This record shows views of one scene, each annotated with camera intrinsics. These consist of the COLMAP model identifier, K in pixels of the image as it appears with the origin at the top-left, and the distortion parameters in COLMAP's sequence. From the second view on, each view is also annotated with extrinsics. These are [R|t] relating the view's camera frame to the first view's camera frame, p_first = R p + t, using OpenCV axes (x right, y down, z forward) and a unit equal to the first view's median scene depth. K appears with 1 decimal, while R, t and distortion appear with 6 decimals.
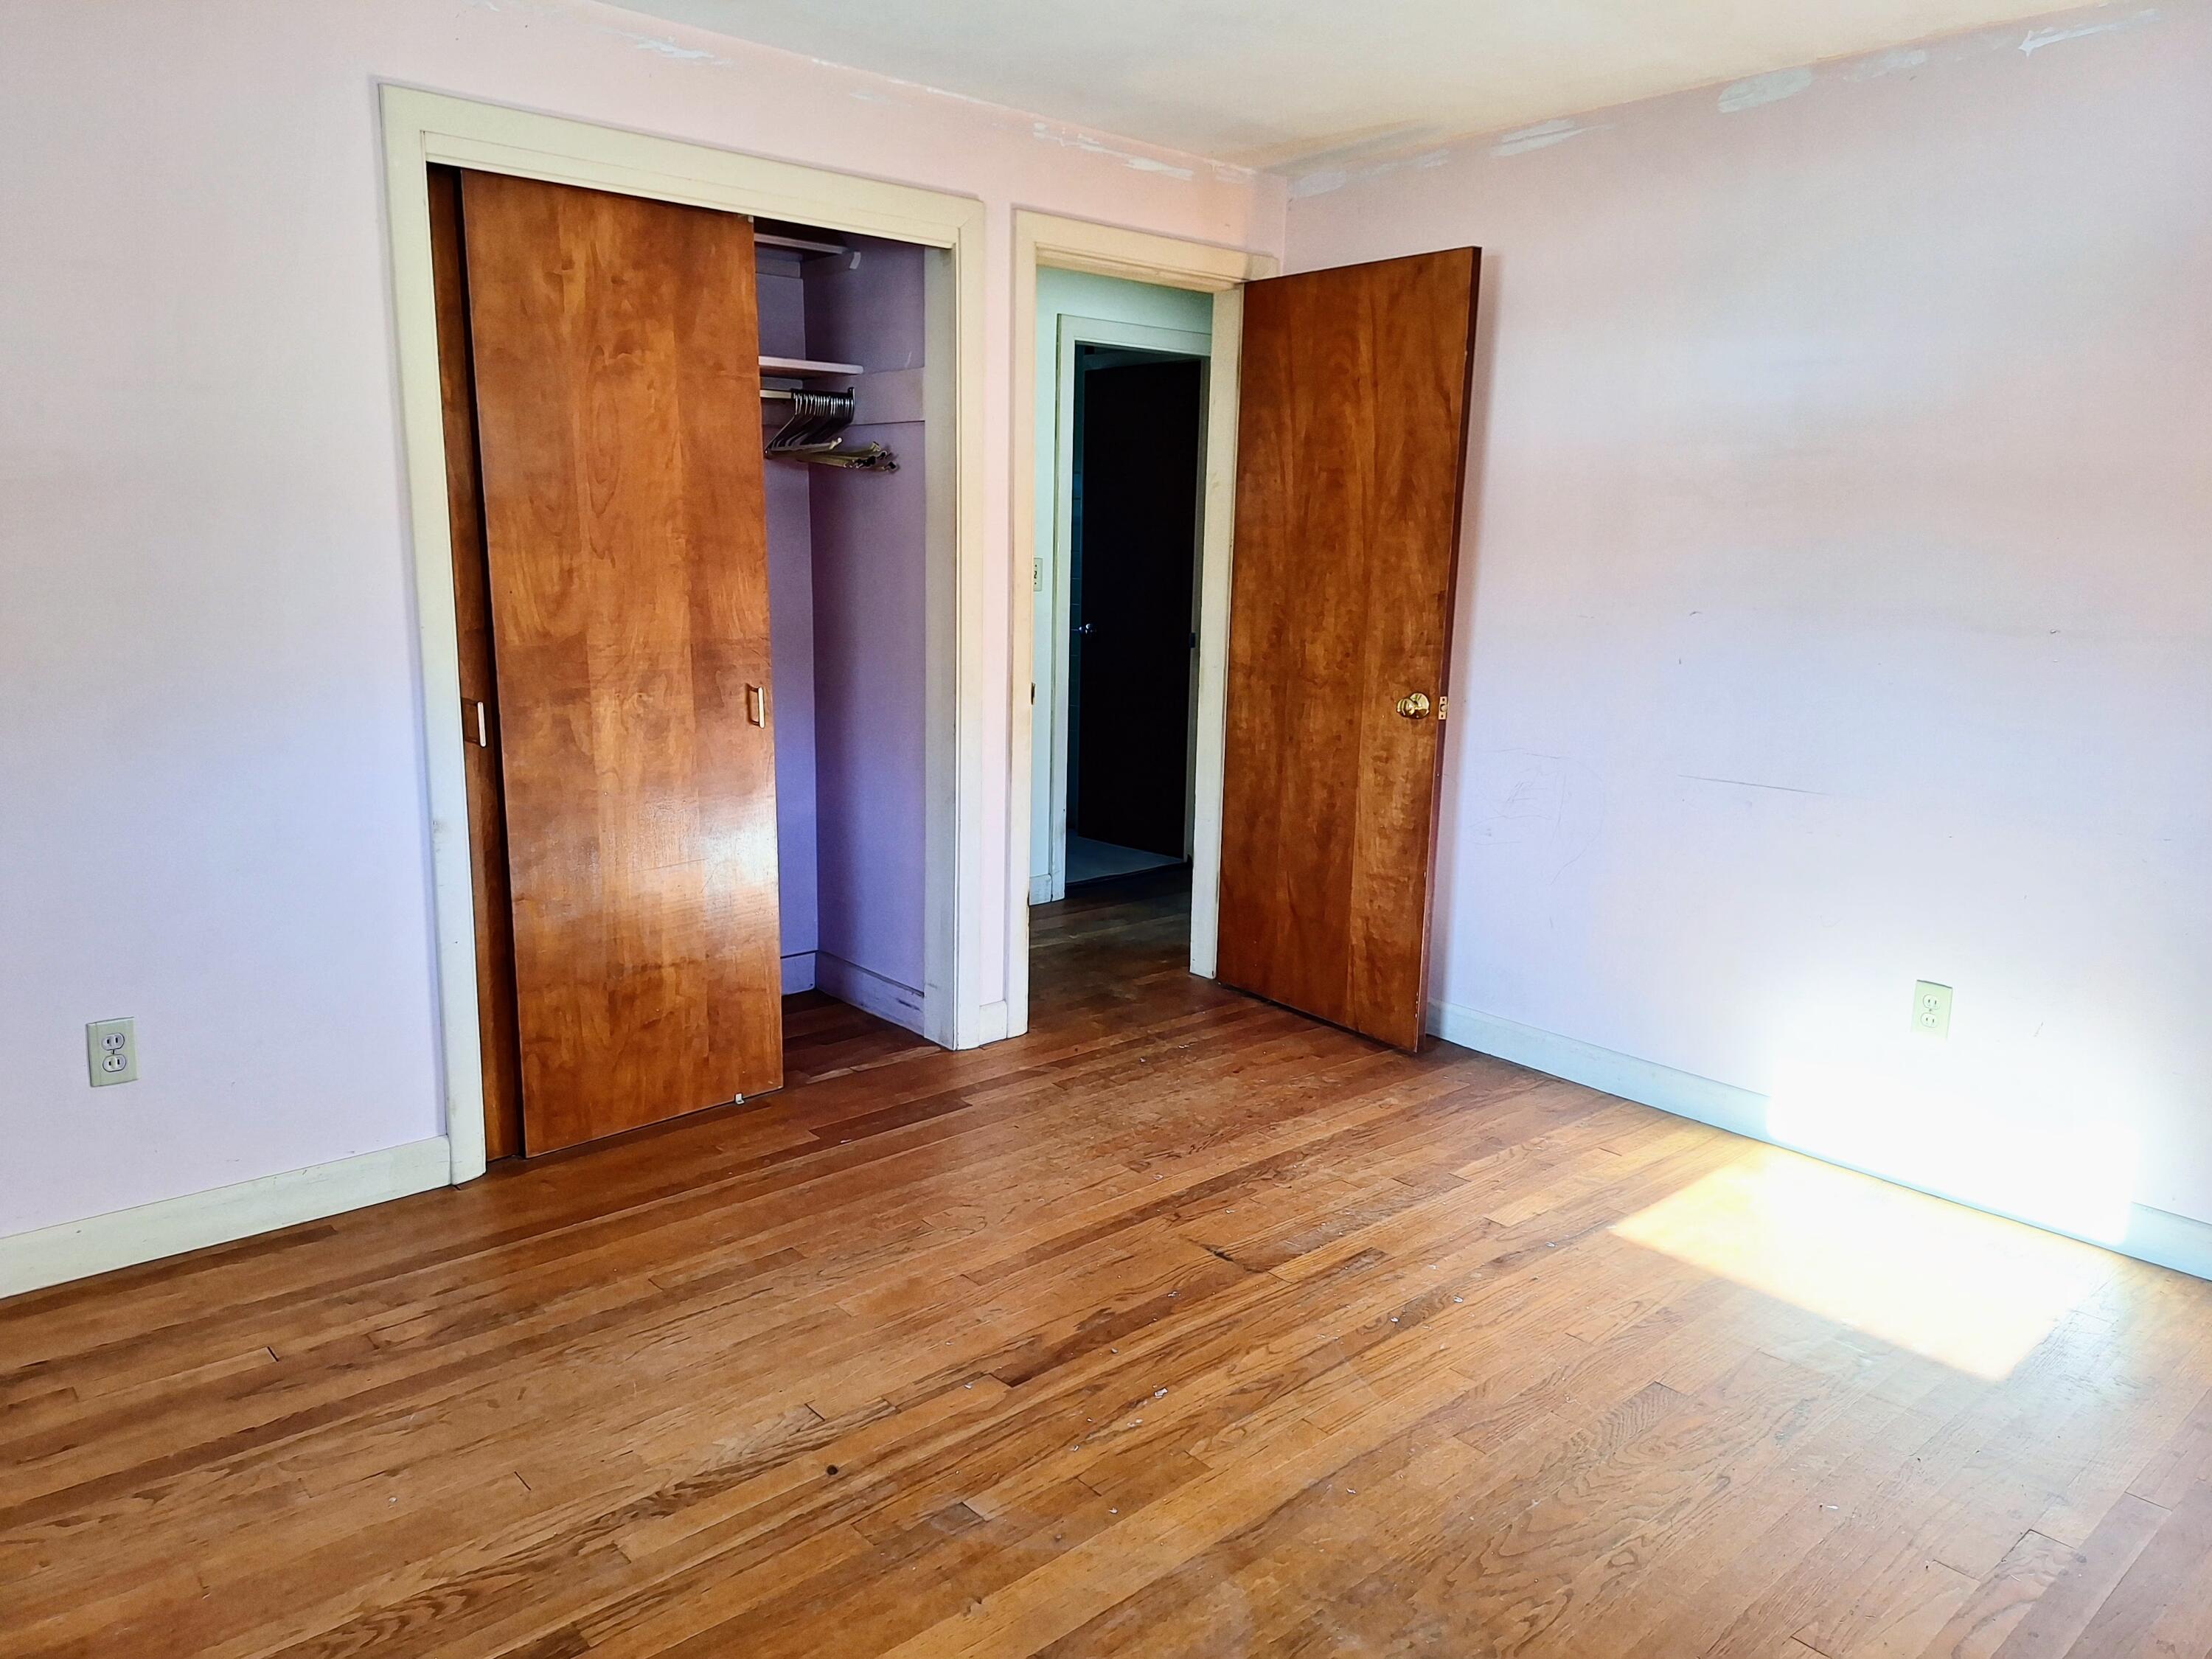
lens RADIAL K [[1541.8, 0, 1107.0], [0, 1541.8, 833.3], [0, 0, 1]] dist [0.073930, -0.056311]
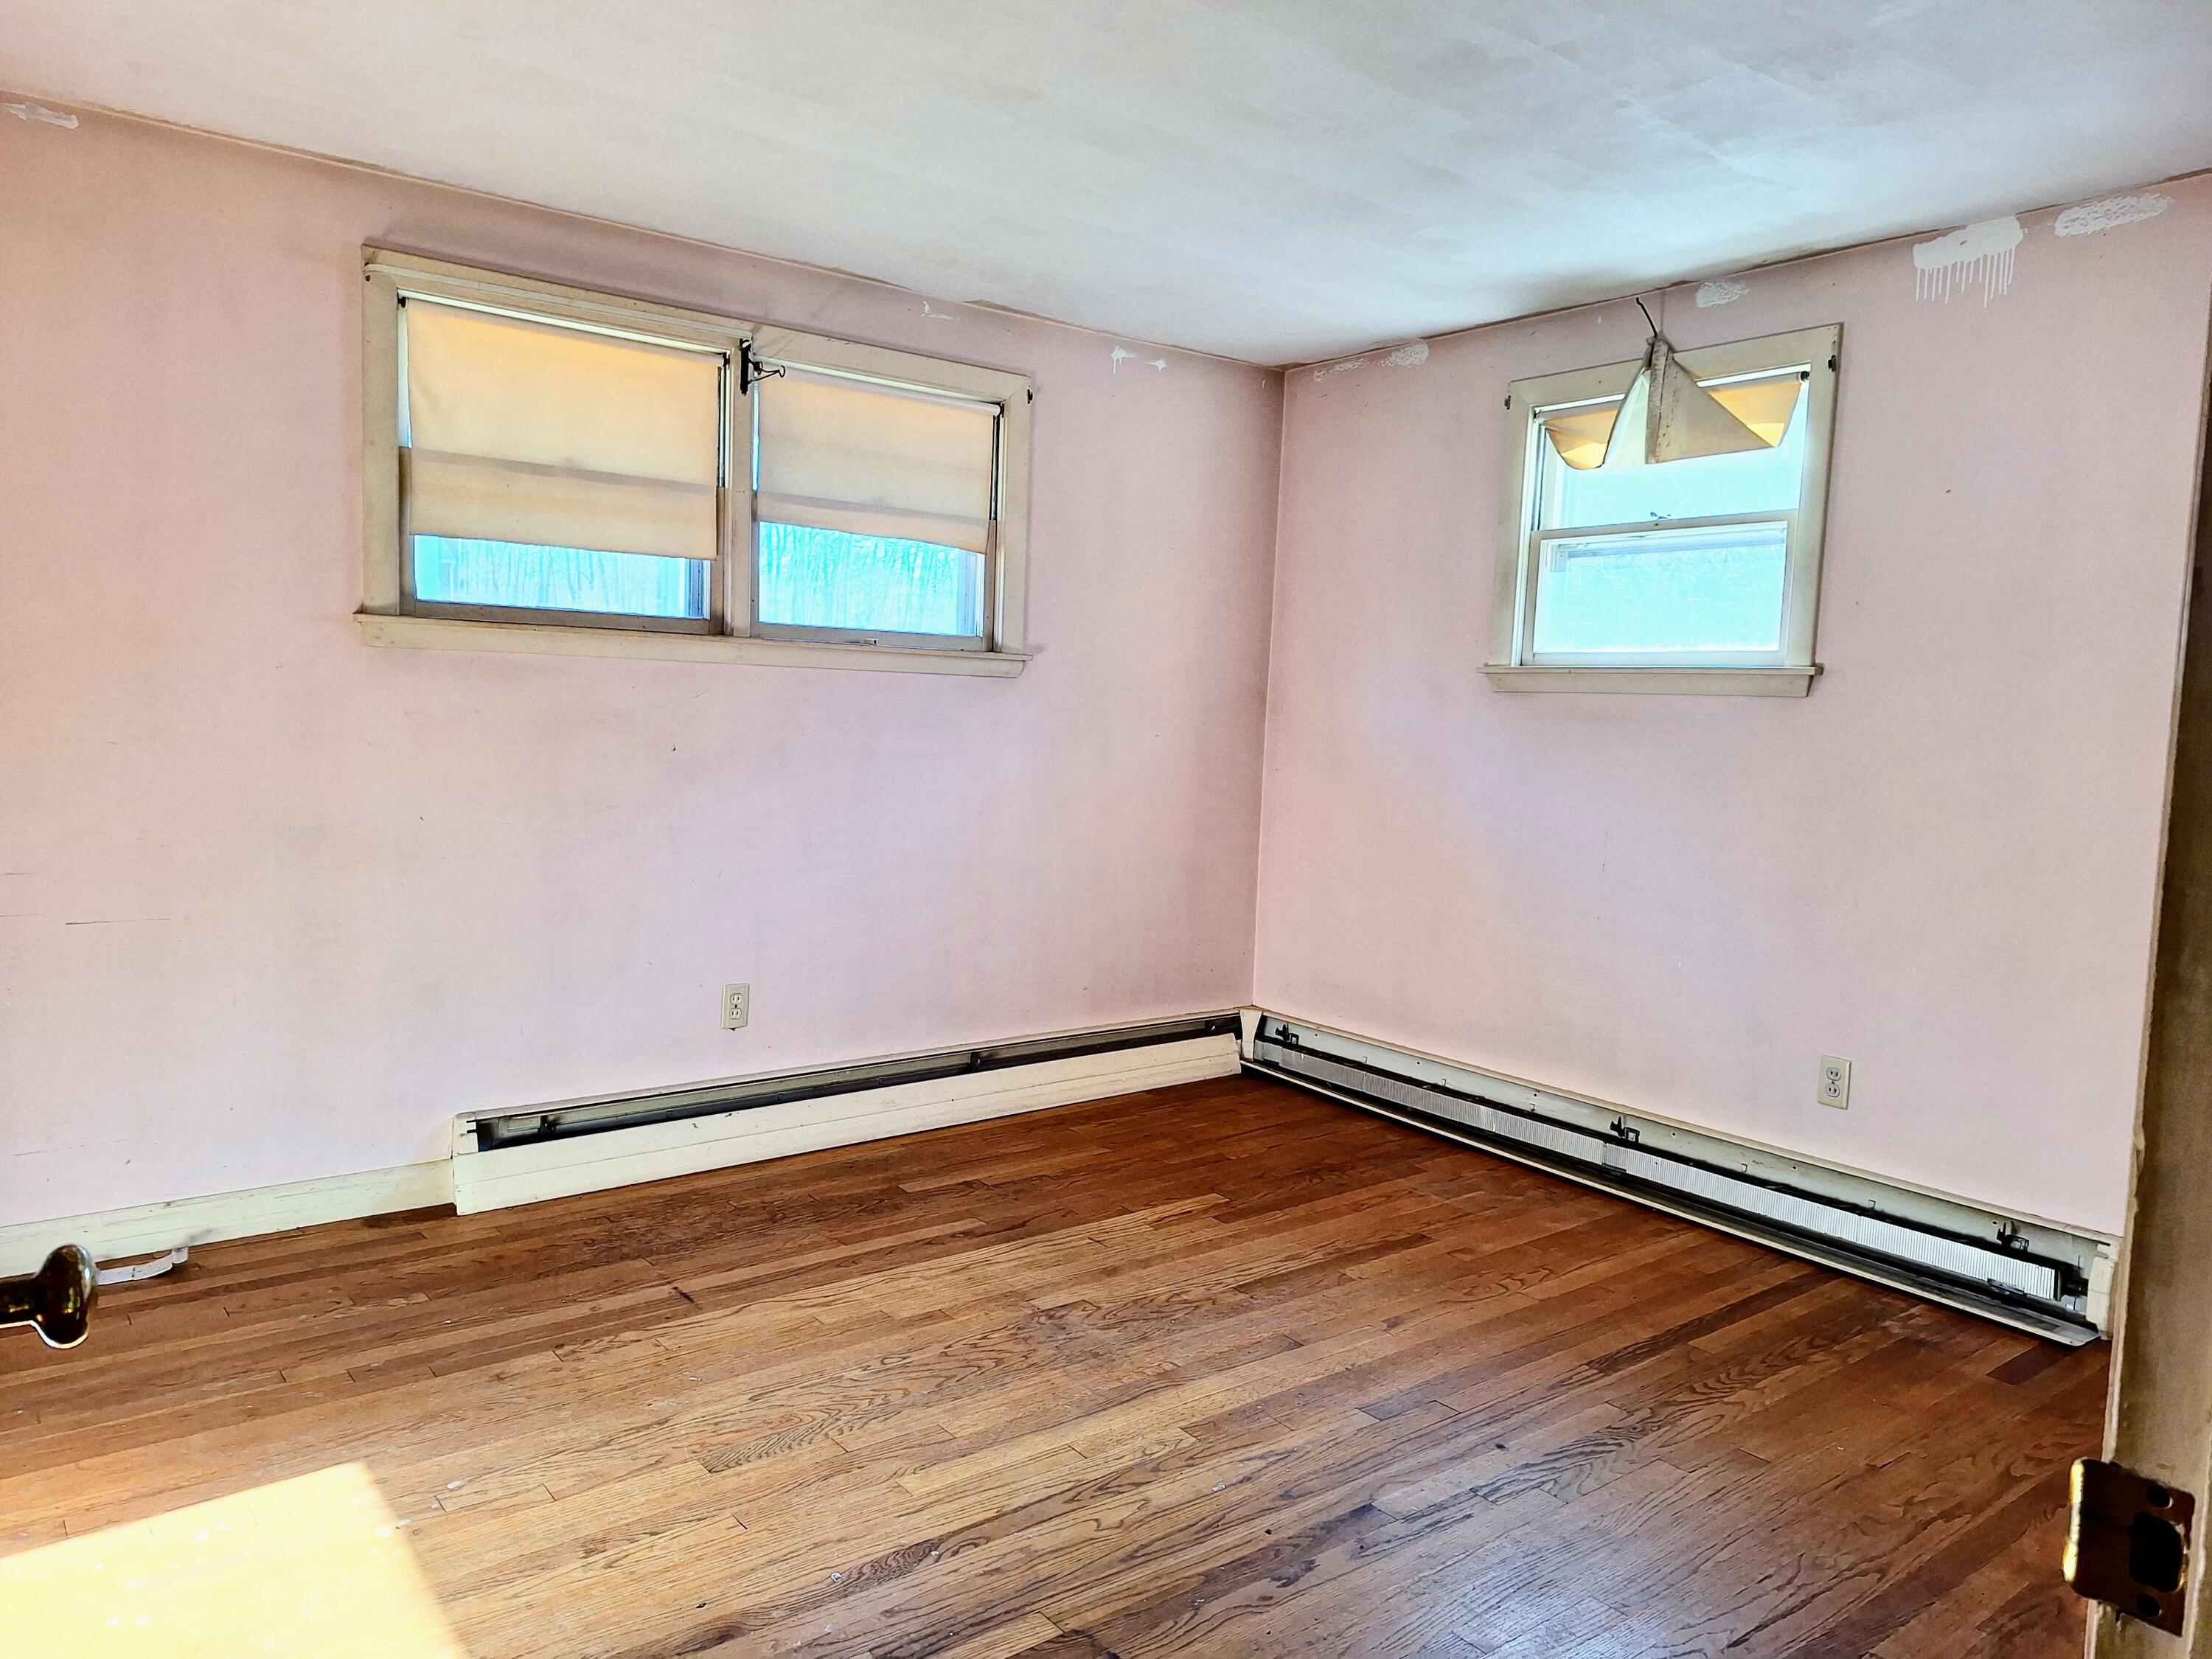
lens RADIAL K [[1541.8, 0, 1103.6], [0, 1541.8, 833.9], [0, 0, 1]] dist [0.073930, -0.056311]
pose [[-0.996601, -0.059313, 0.057166, 0.073017], [-0.041546, 0.961131, 0.272950, -0.304068], [-0.071134, 0.269647, -0.960328, 1.774495]]
